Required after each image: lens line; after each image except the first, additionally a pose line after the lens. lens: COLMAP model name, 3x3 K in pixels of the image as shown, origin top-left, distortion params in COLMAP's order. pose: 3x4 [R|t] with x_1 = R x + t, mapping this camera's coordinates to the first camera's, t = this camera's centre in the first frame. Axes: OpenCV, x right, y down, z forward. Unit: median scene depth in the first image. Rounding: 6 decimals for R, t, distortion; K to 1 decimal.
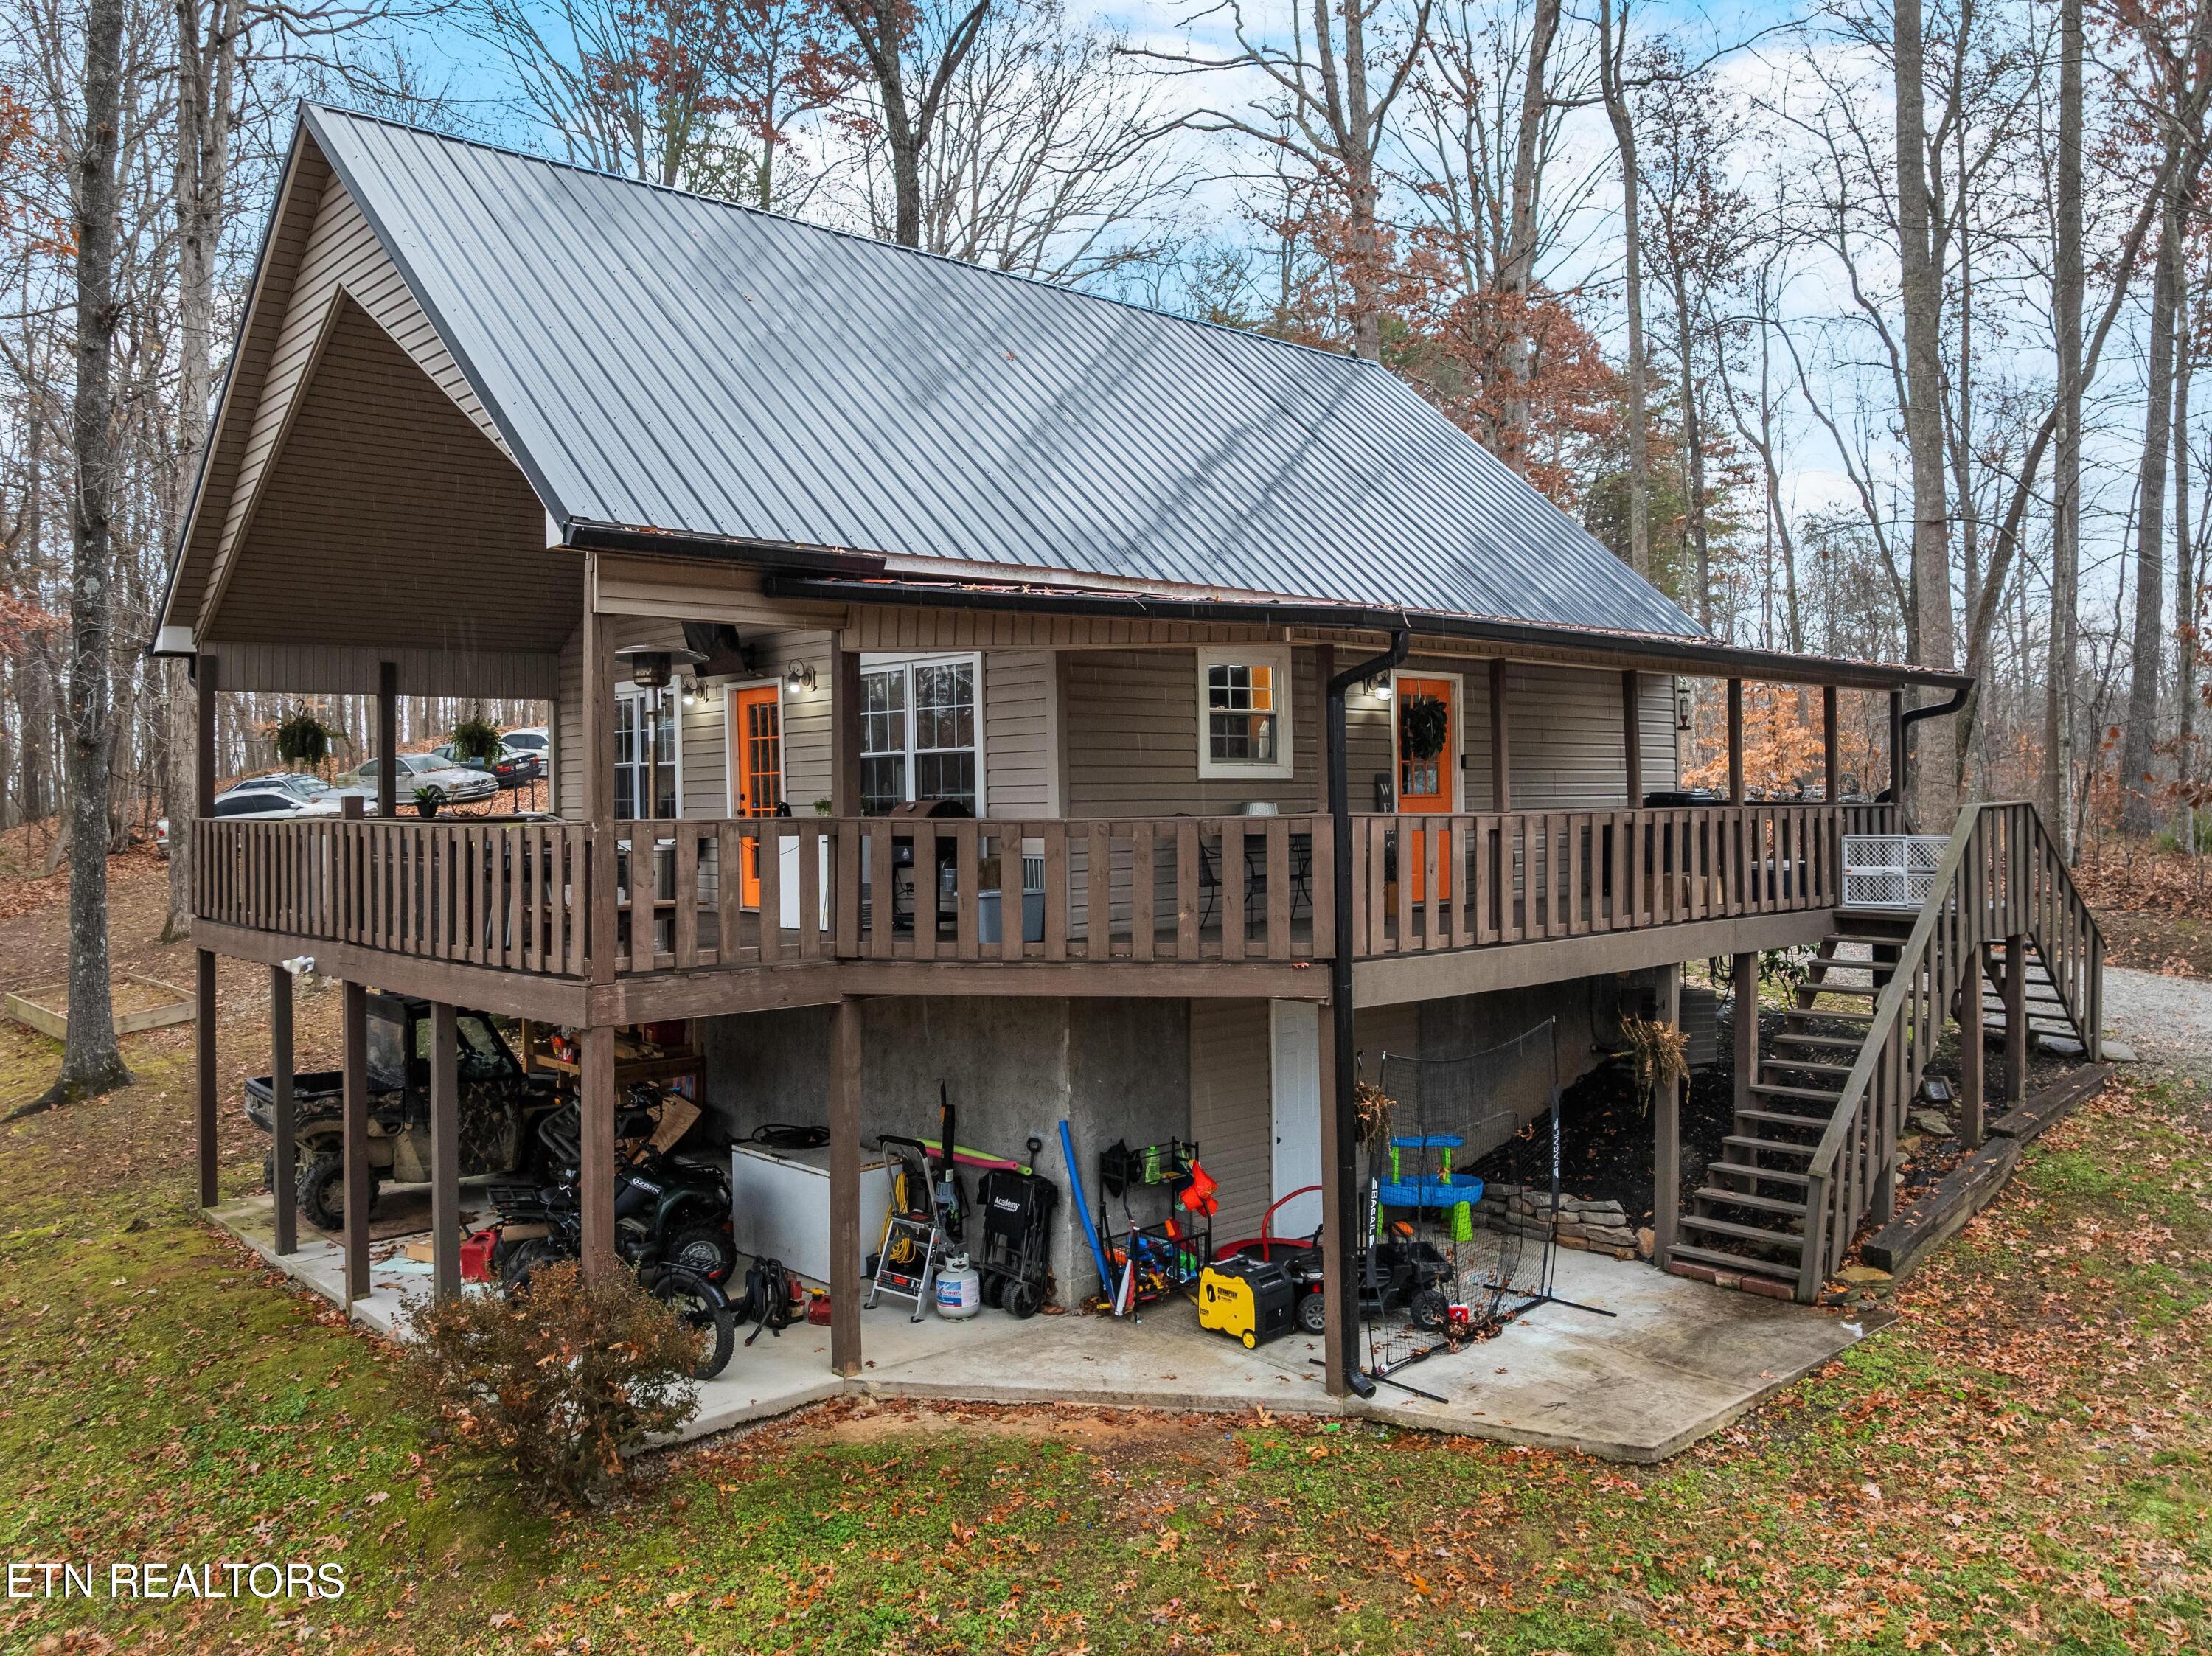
lens RADIAL K [[1651.0, 0, 1104.4], [0, 1651.0, 818.4], [0, 0, 1]] dist [-0.029467, -0.001162]
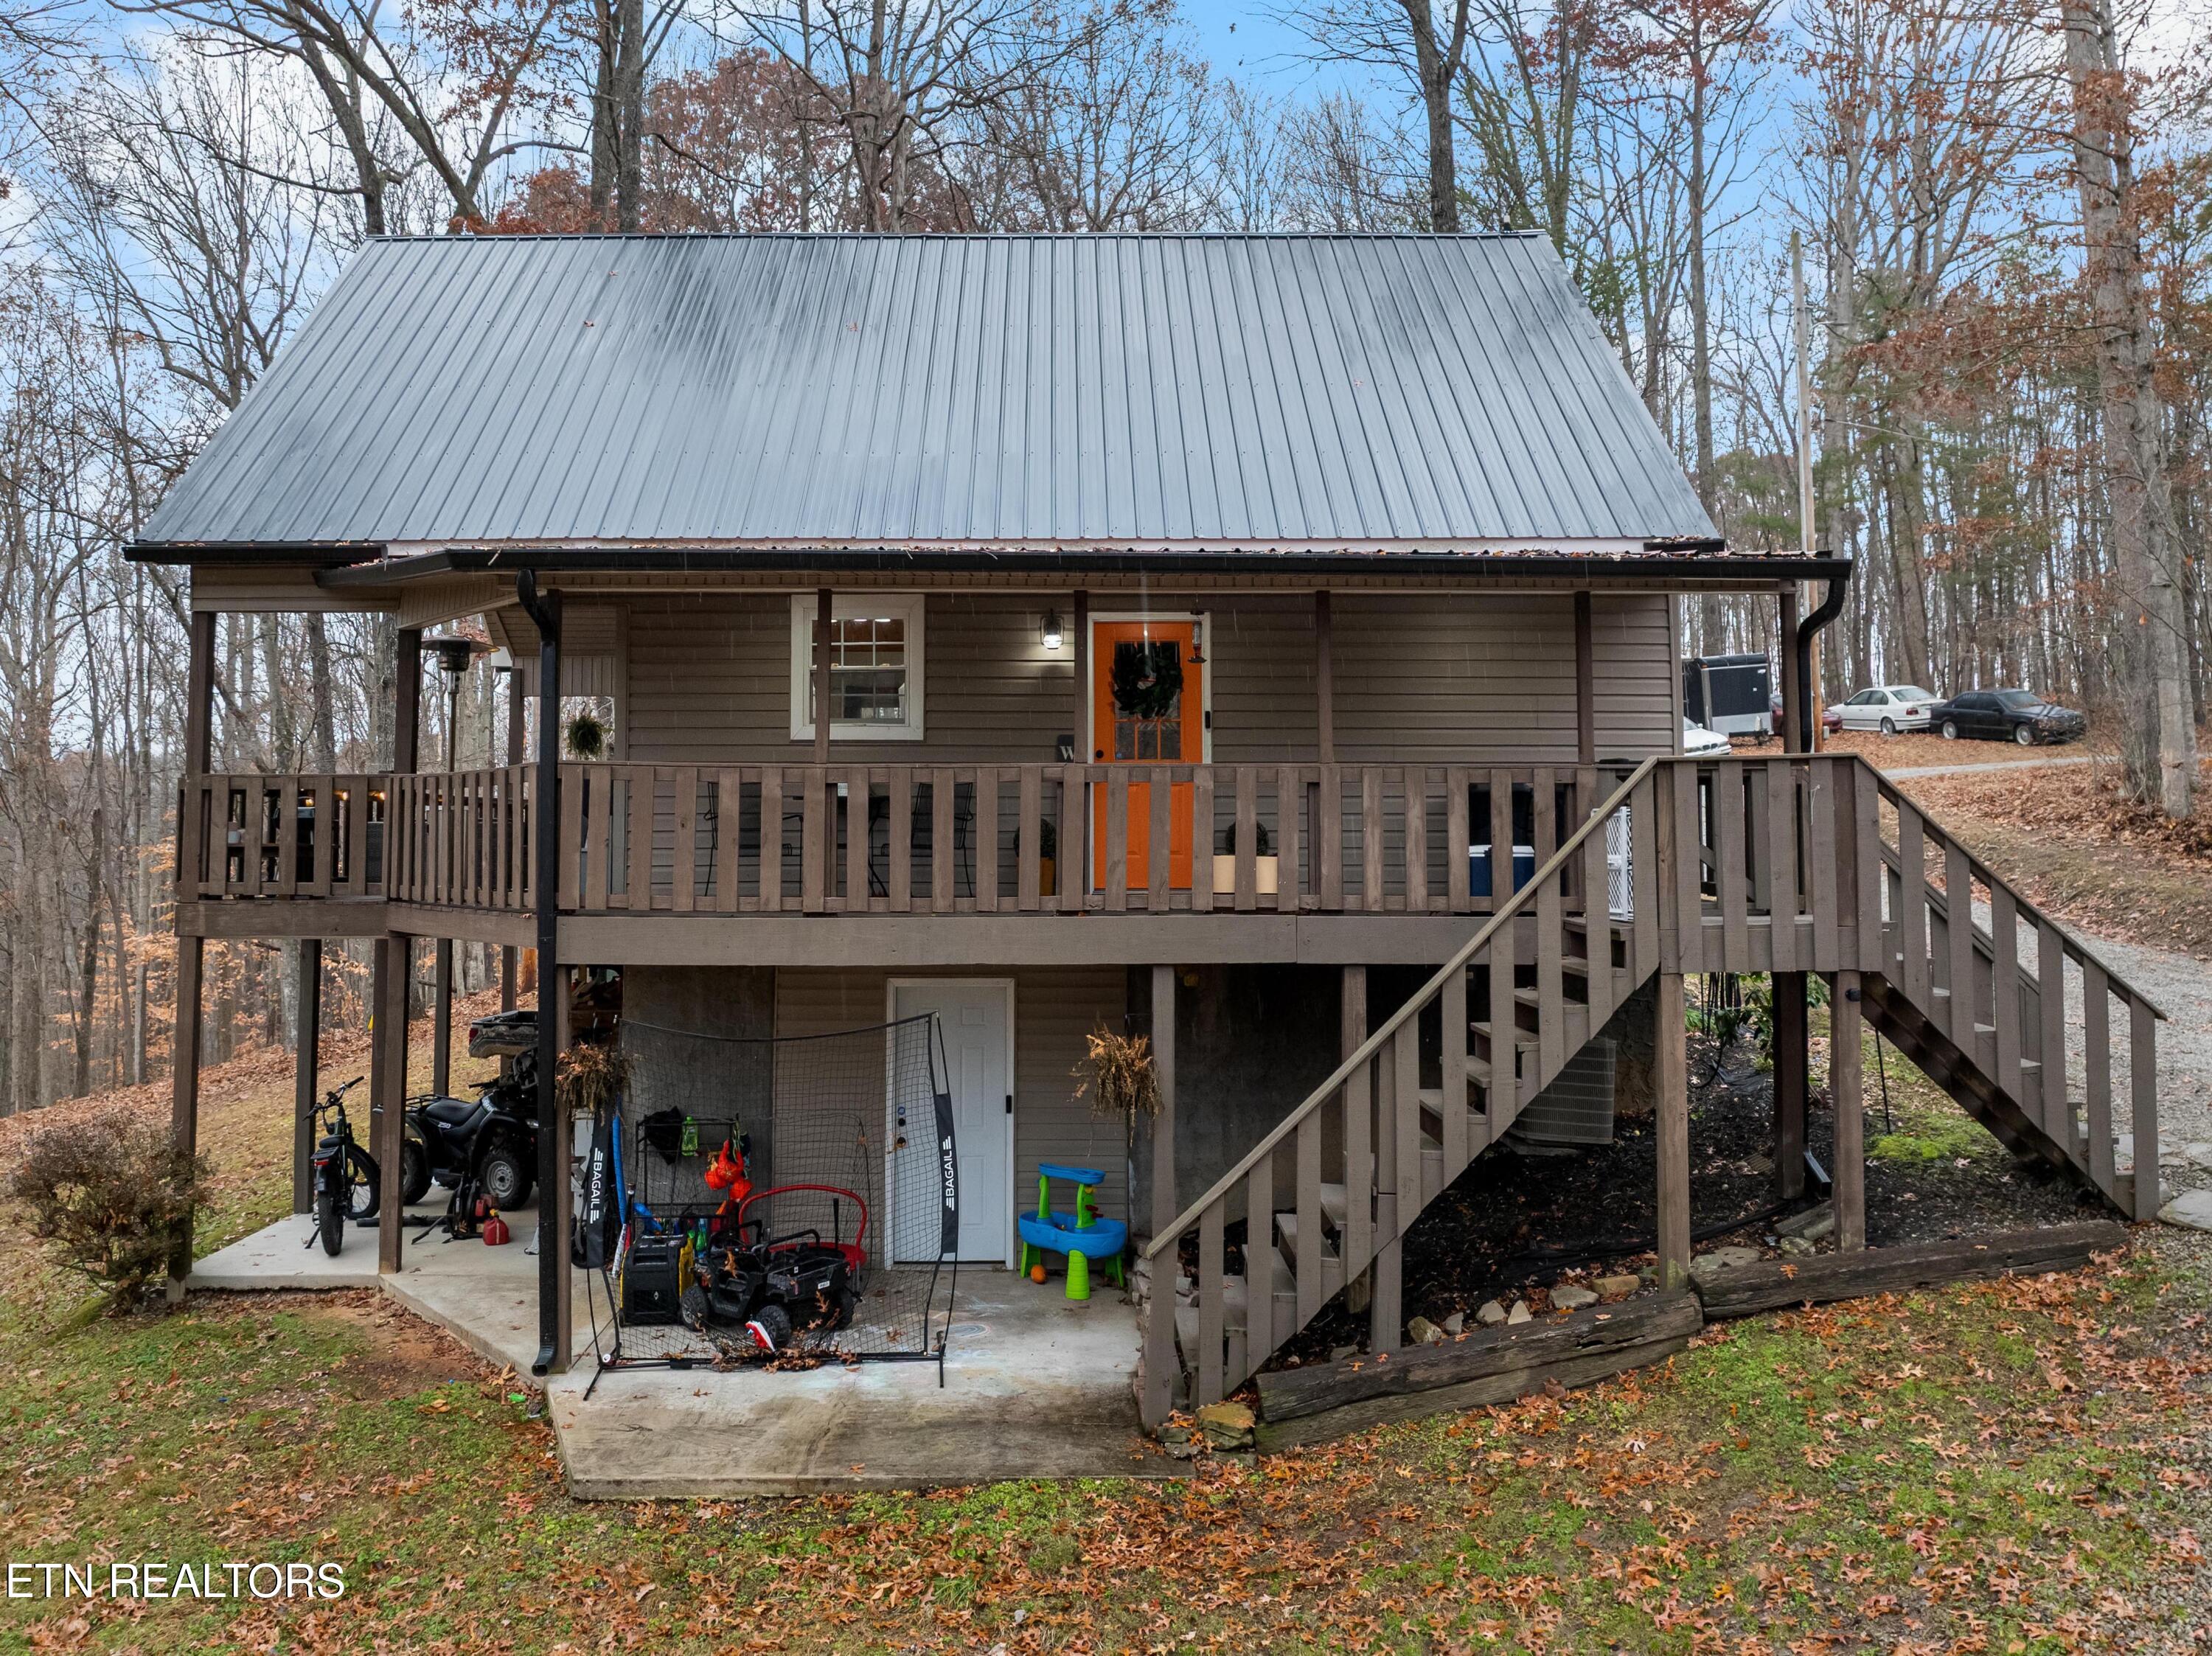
lens RADIAL K [[1790.8, 0, 1107.6], [0, 1790.8, 787.6], [0, 0, 1]] dist [-0.036575, -0.004963]
pose [[0.744062, -0.008746, -0.668054, 0.873812], [-0.020511, 0.999144, -0.035925, 0.035965], [0.667796, 0.040433, 0.743245, 0.358429]]
